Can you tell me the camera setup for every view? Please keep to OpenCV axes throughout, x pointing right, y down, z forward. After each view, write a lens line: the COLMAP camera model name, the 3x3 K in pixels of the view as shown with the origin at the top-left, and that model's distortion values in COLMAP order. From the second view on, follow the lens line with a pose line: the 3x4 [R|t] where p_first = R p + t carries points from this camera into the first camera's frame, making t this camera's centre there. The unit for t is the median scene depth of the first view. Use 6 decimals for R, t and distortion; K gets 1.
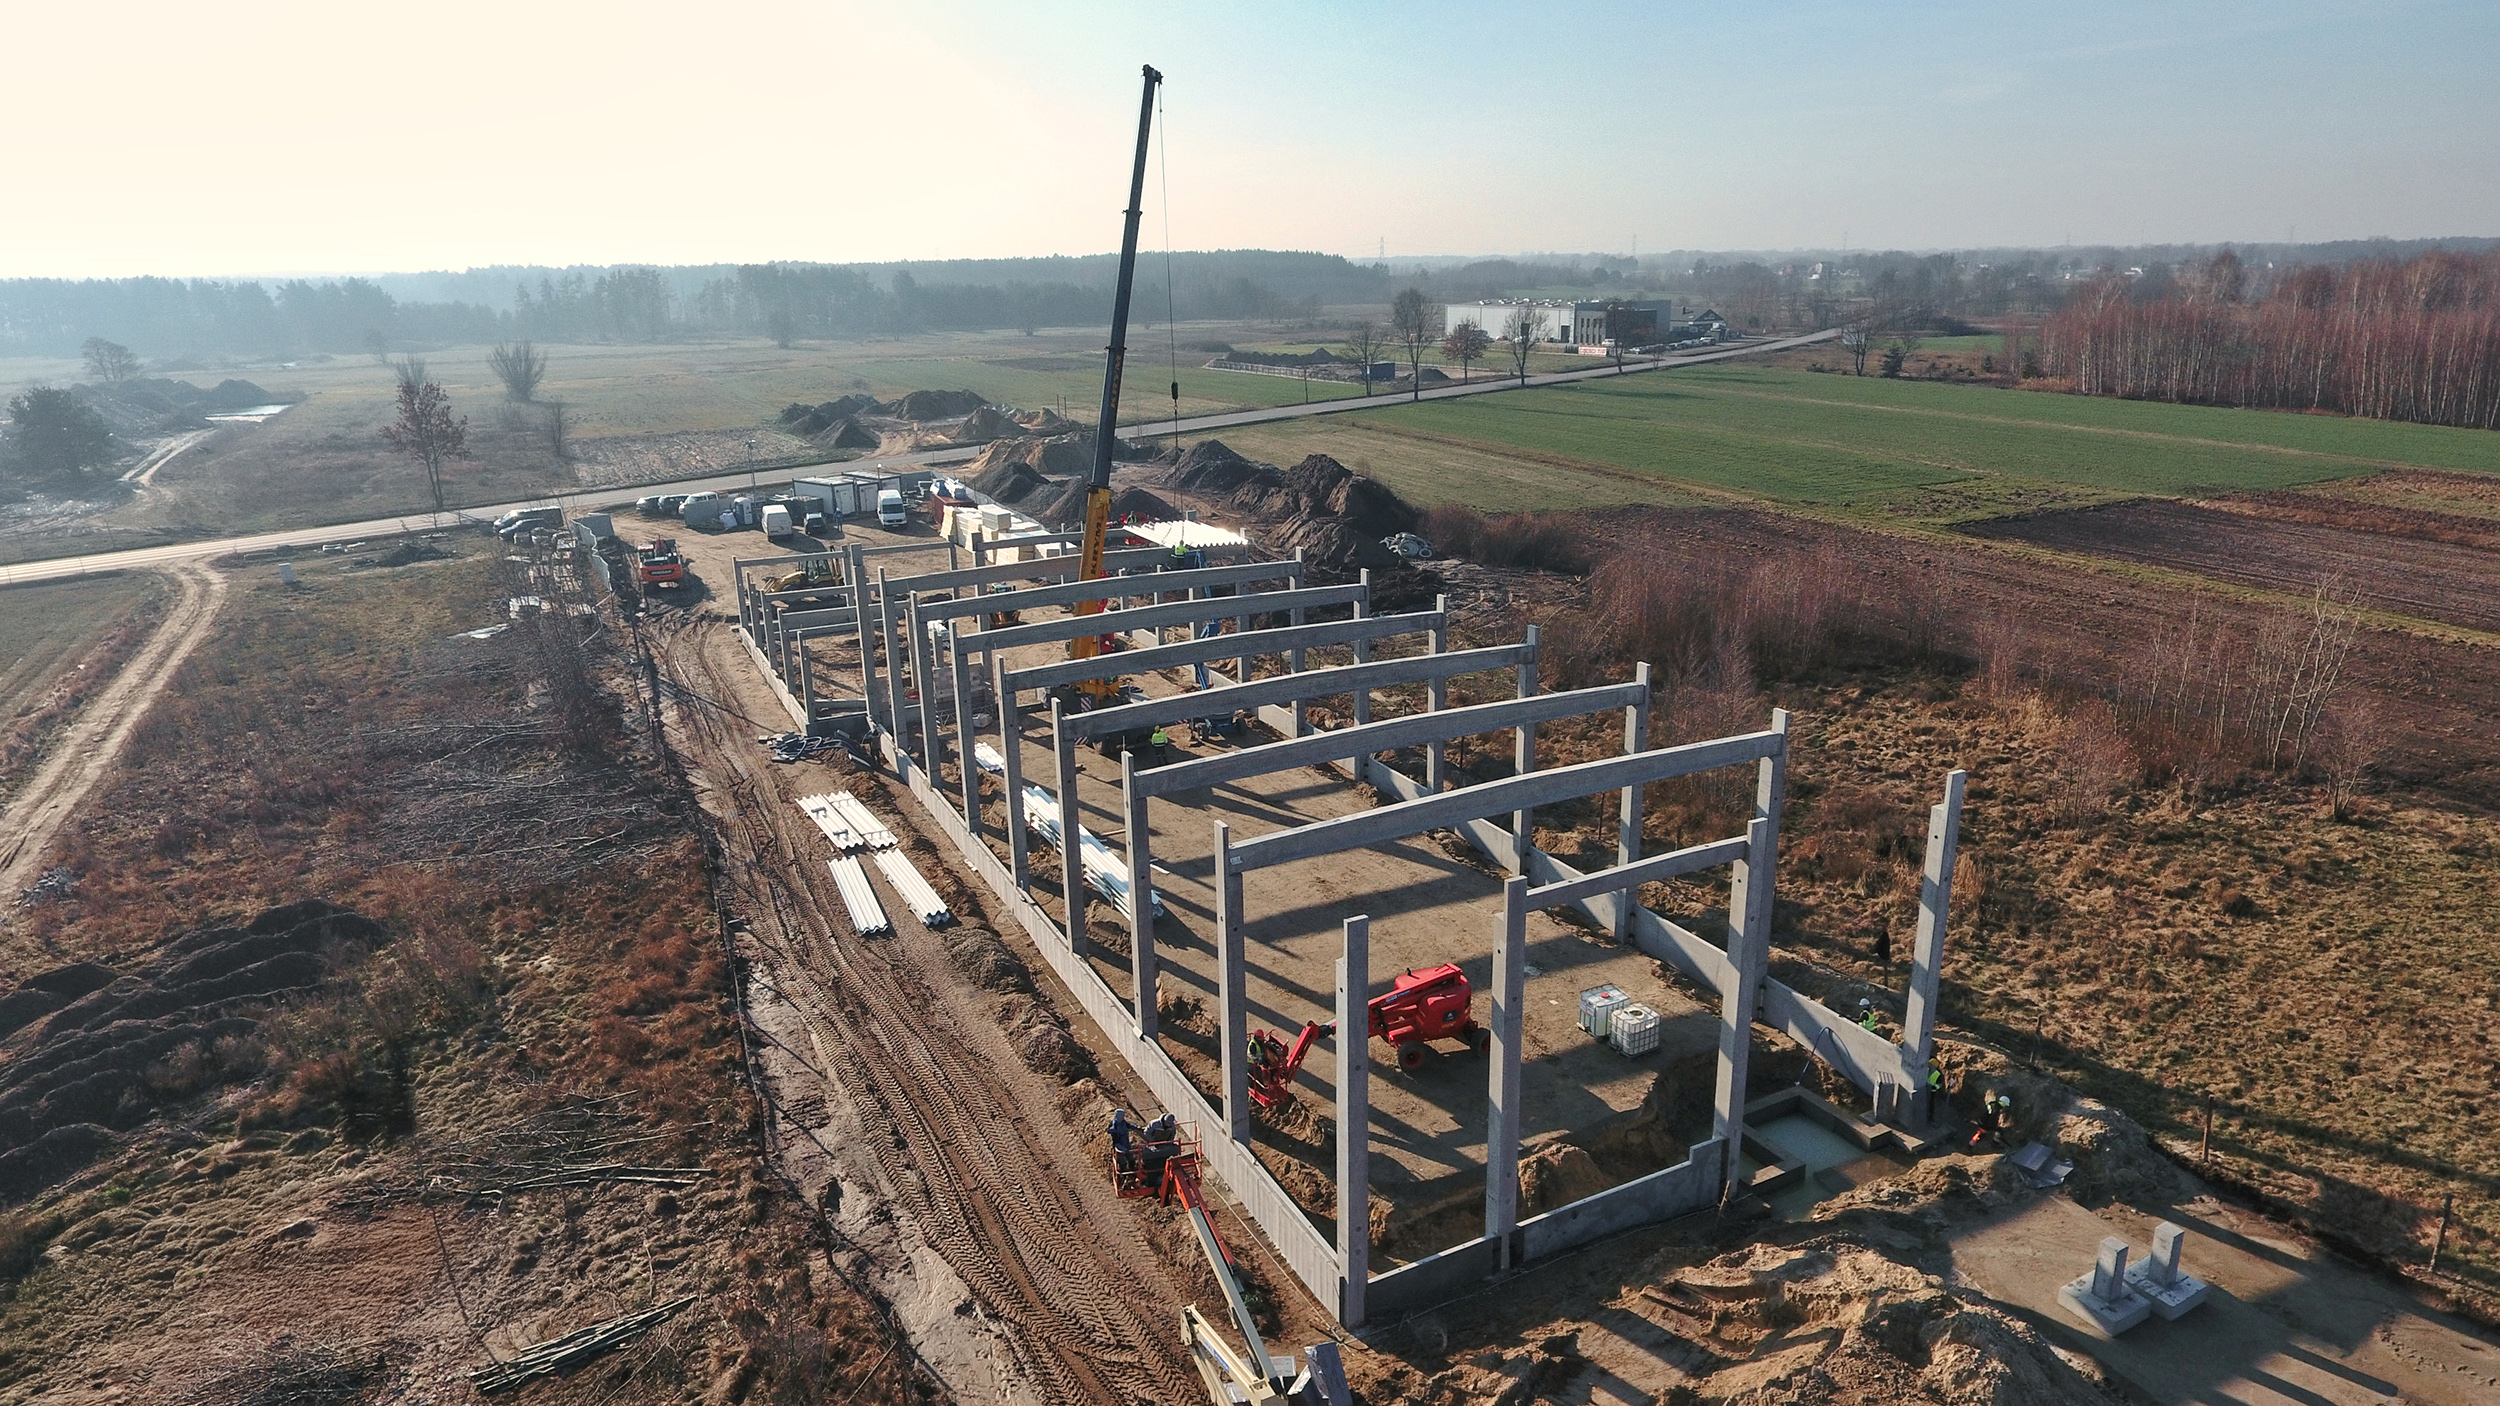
lens RADIAL K [[1450.8, 0, 1285.5], [0, 1450.8, 700.5], [0, 0, 1]] dist [0.003547, -0.003085]
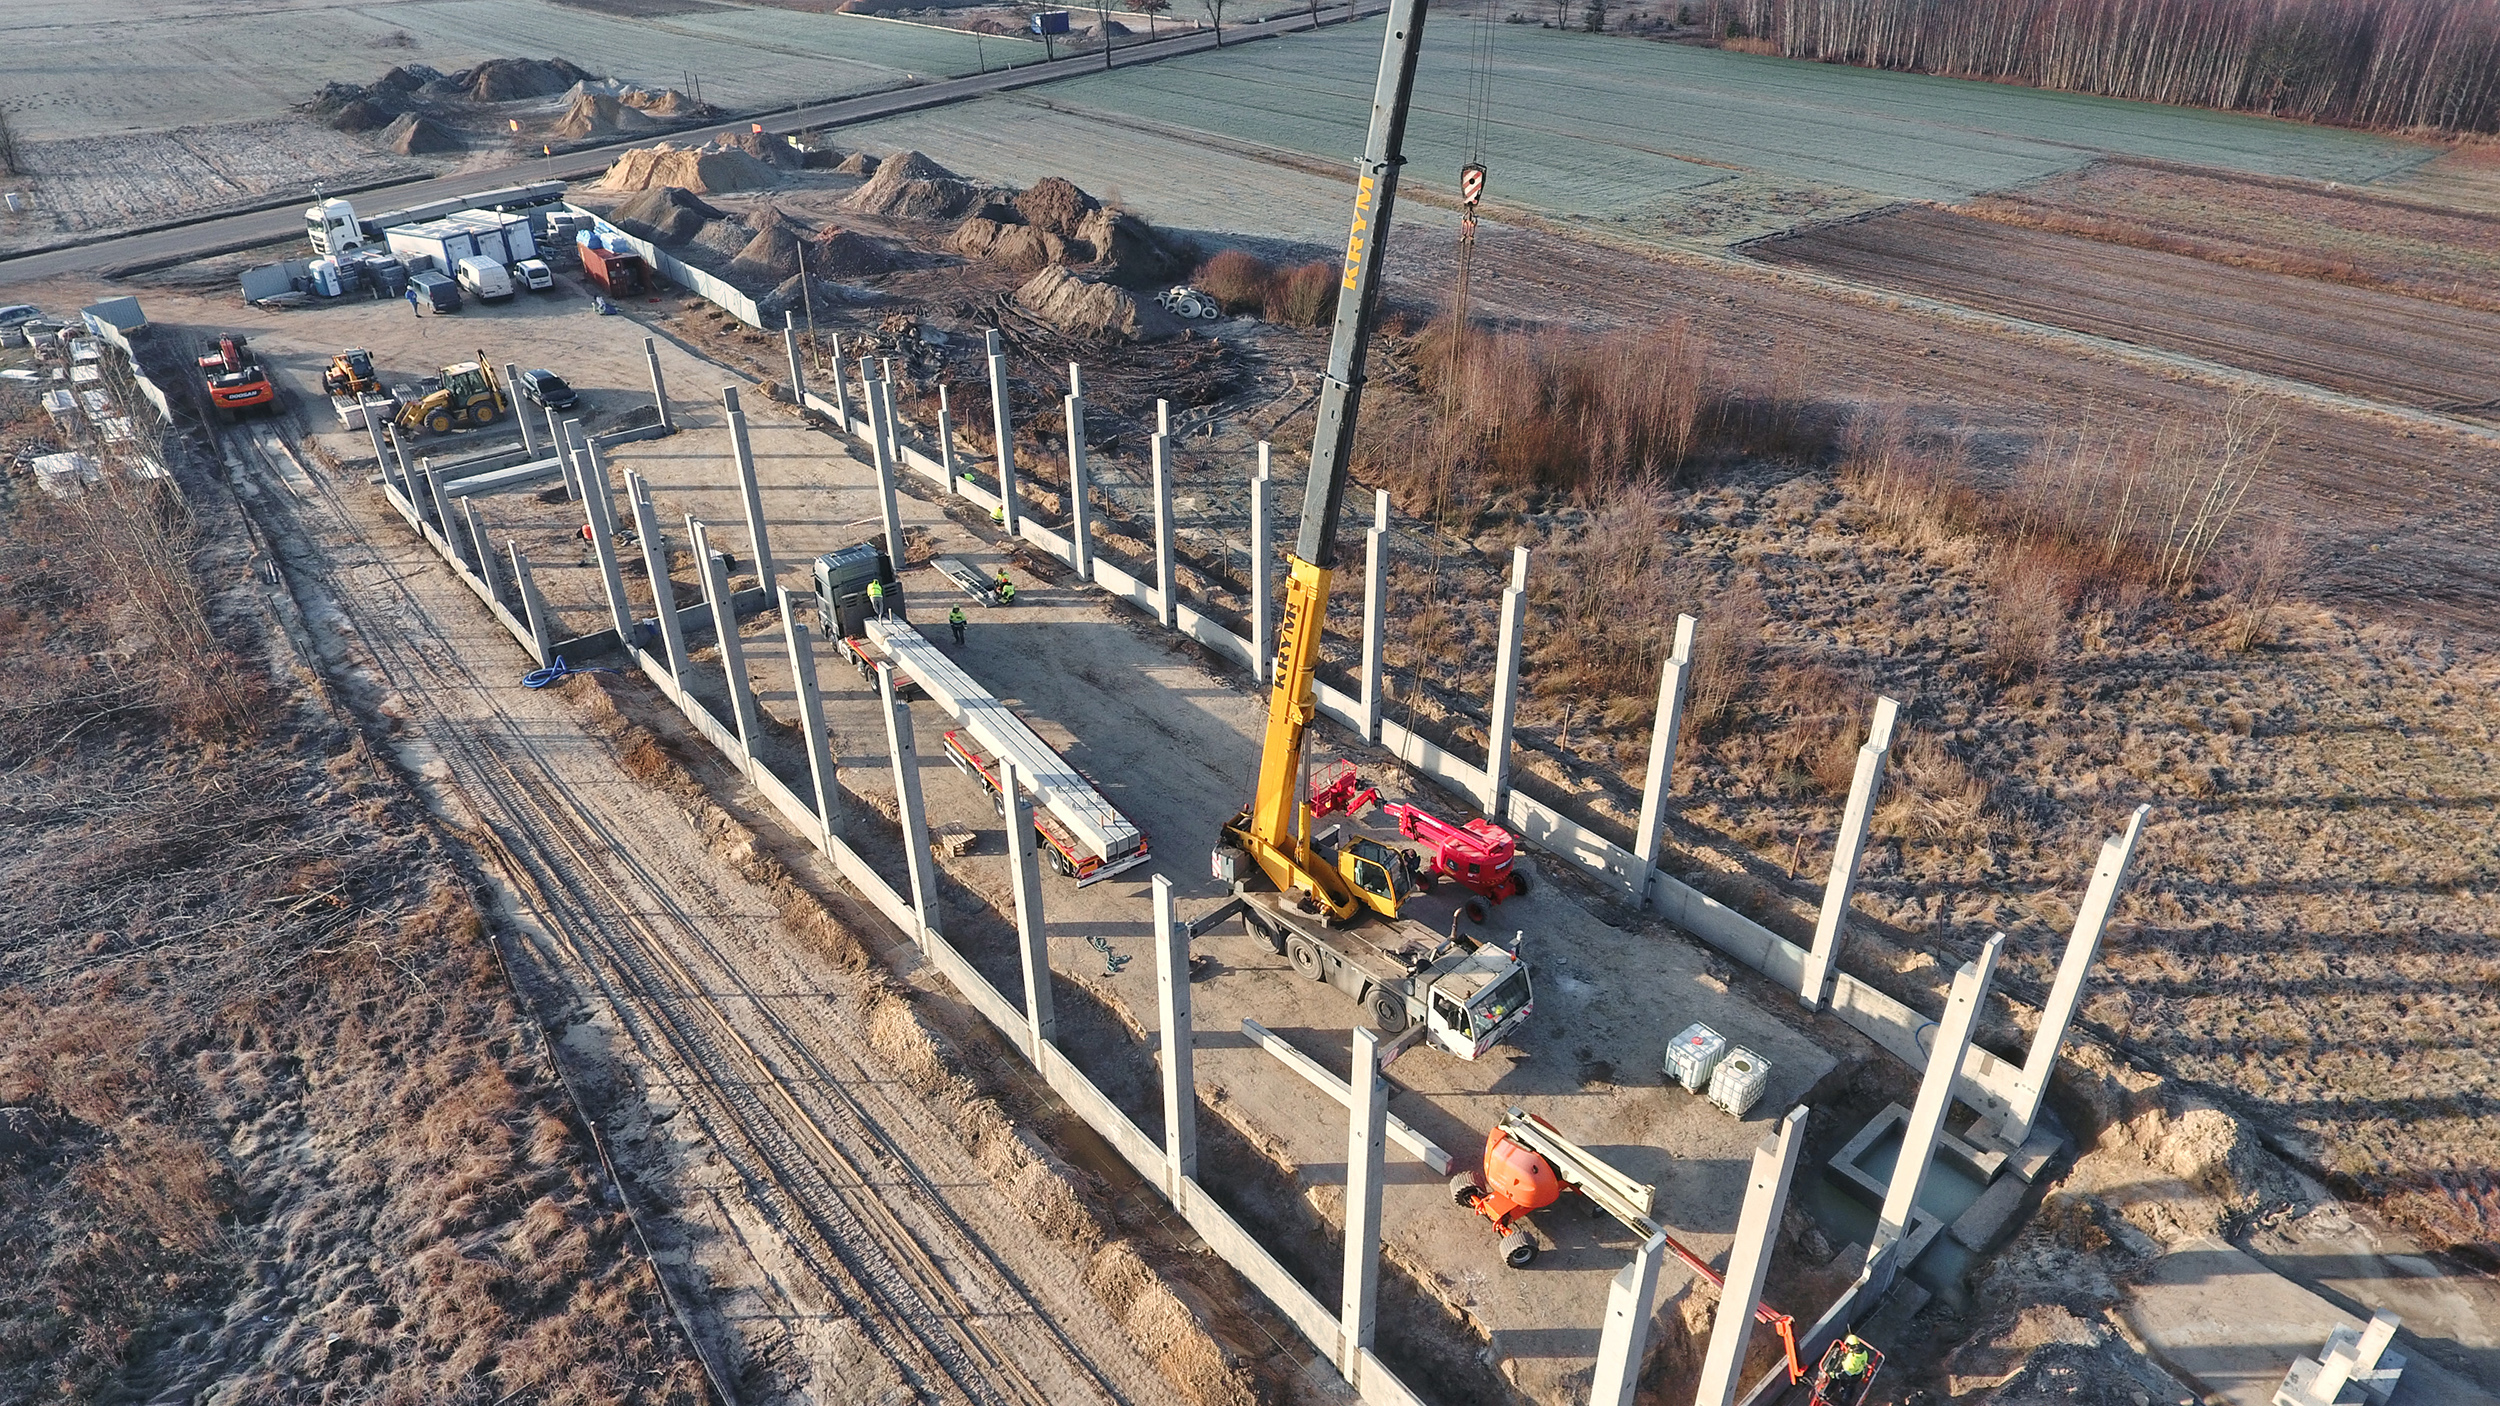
lens RADIAL K [[1455.1, 0, 1277.2], [0, 1455.1, 702.7], [0, 0, 1]] dist [-0.000962, -0.001397]
pose [[0.972616, -0.100431, 0.209601, -0.069318], [0.048566, 0.969734, 0.239287, -0.078437], [-0.227288, -0.222555, 0.948056, 0.100637]]
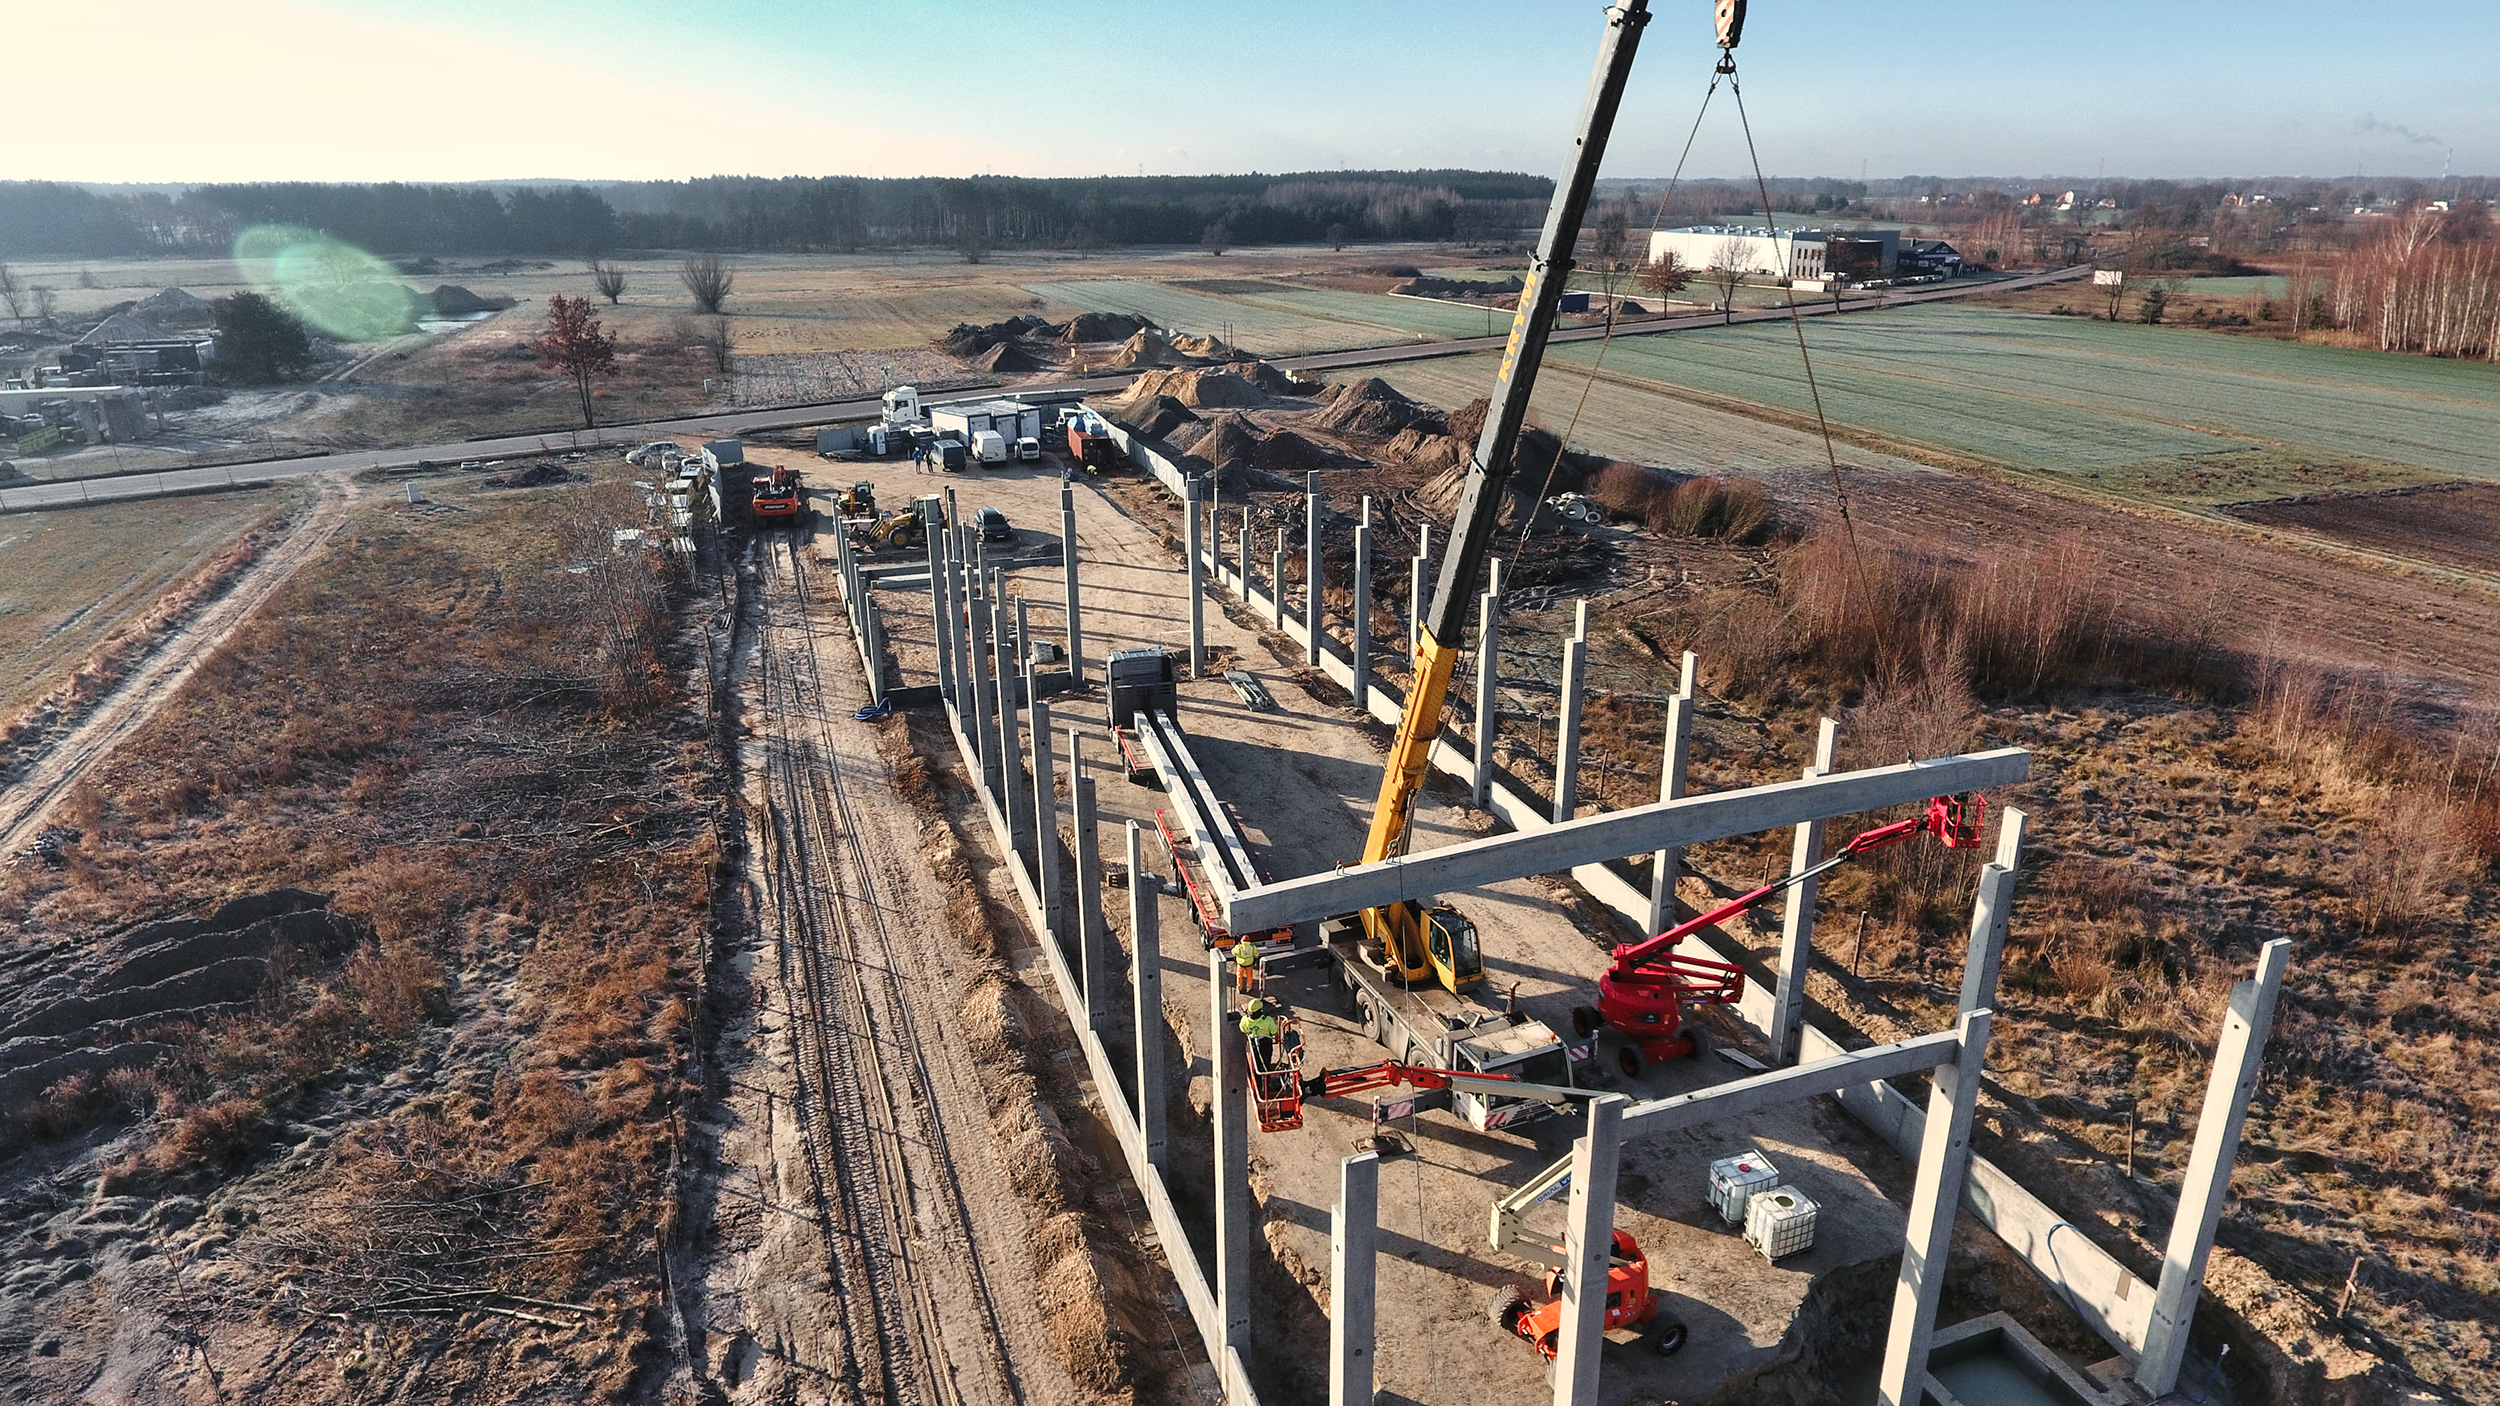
lens RADIAL K [[1450.8, 0, 1285.5], [0, 1450.8, 700.5], [0, 0, 1]] dist [0.003547, -0.003085]
pose [[0.991128, 0.056609, -0.120255, 0.021143], [-0.050543, 0.997319, 0.052915, -0.025529], [0.122928, -0.046367, 0.991332, 0.081391]]
